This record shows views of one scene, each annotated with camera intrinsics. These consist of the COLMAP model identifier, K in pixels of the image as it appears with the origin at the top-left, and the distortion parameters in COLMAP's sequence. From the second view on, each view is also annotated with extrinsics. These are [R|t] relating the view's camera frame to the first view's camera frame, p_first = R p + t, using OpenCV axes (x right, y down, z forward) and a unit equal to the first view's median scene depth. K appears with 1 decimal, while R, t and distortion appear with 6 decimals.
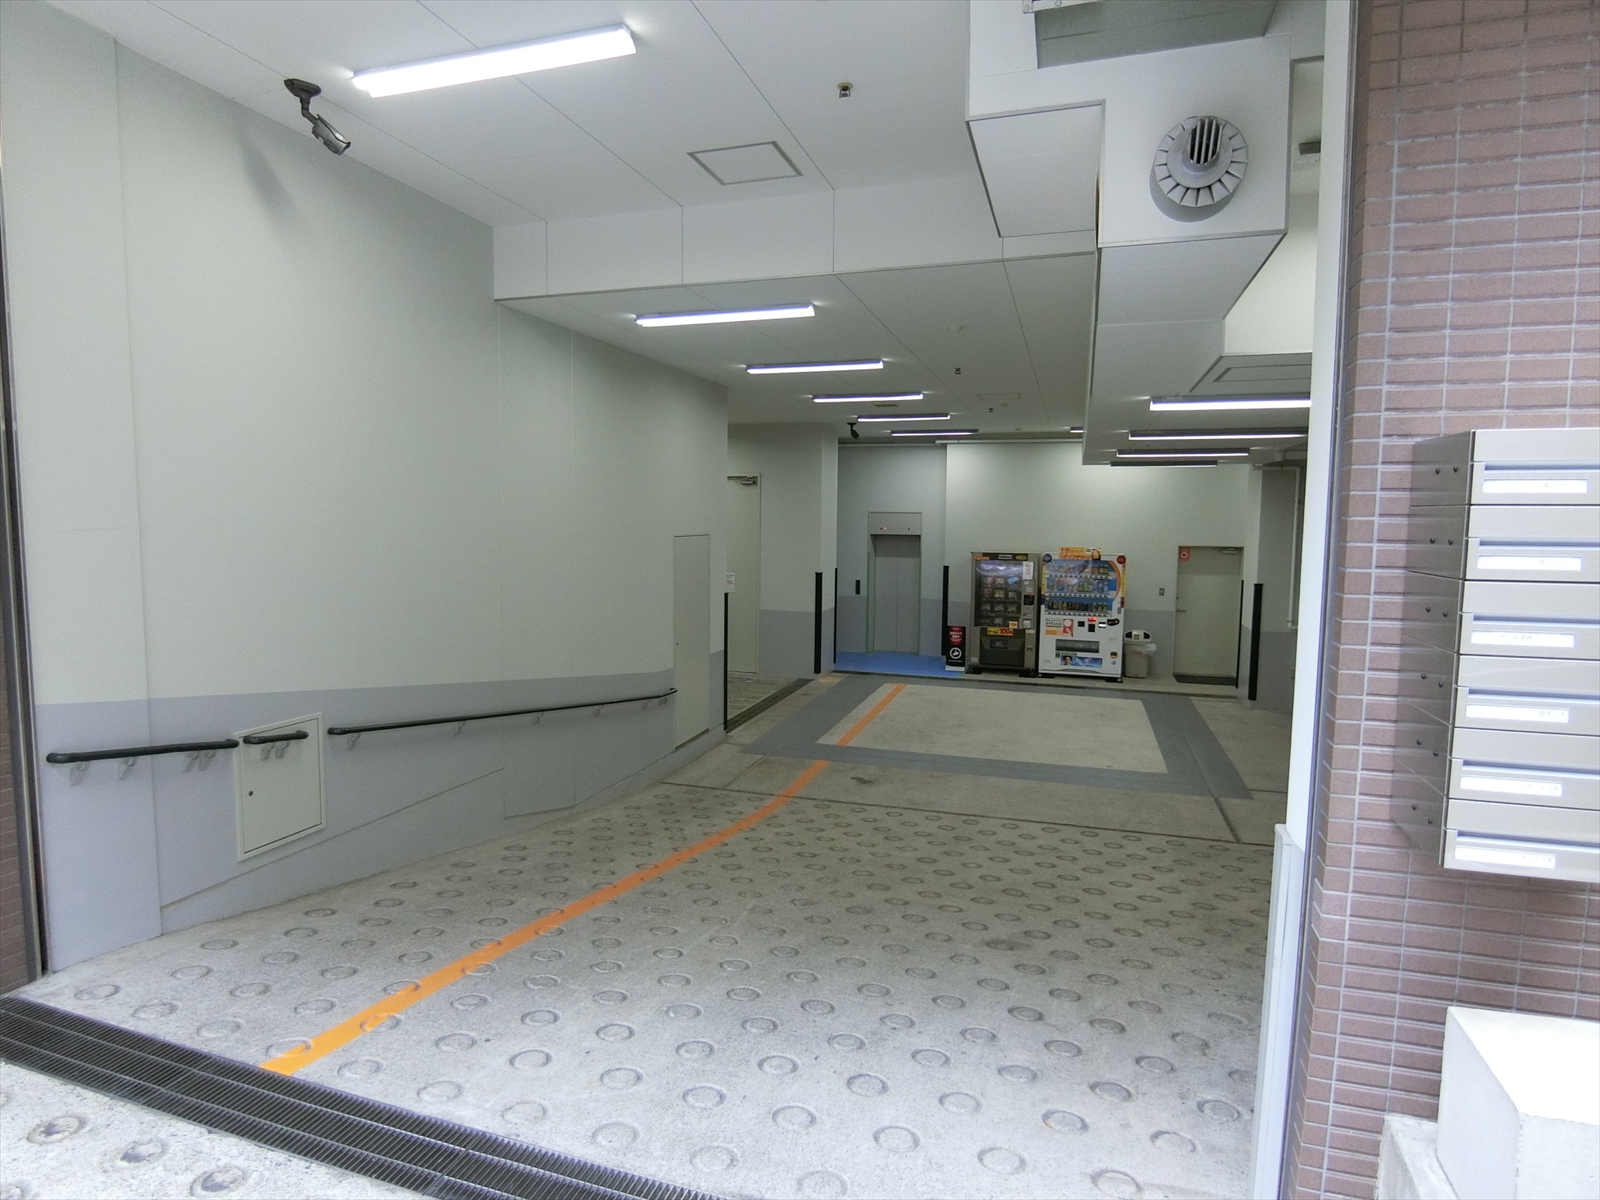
lens RADIAL K [[894.3, 0, 799.3], [0, 894.3, 589.8], [0, 0, 1]] dist [-0.006488, -0.001360]
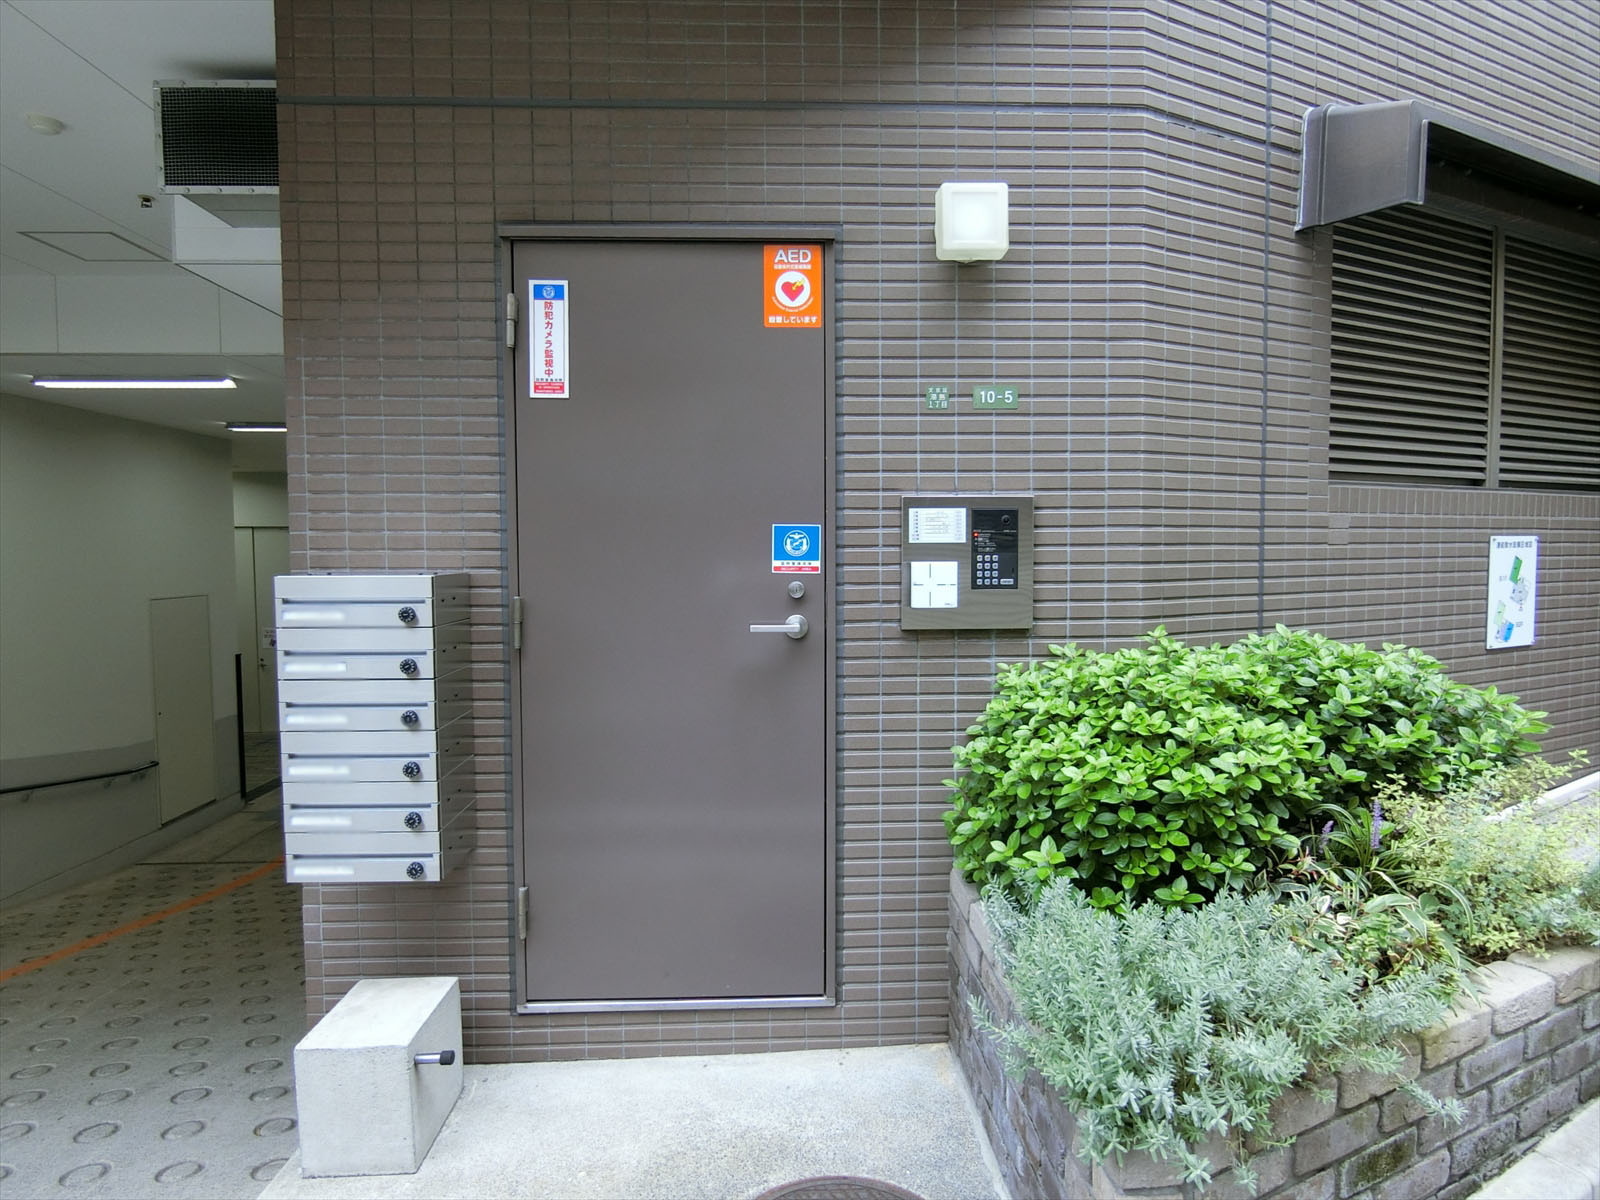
lens RADIAL K [[894.3, 0, 800.3], [0, 894.3, 599.1], [0, 0, 1]] dist [-0.006488, -0.001360]
pose [[0.940210, -0.028016, 0.339441, 0.913389], [0.037684, 0.999049, -0.021923, -0.066868], [-0.338504, 0.033404, 0.940372, -0.561042]]
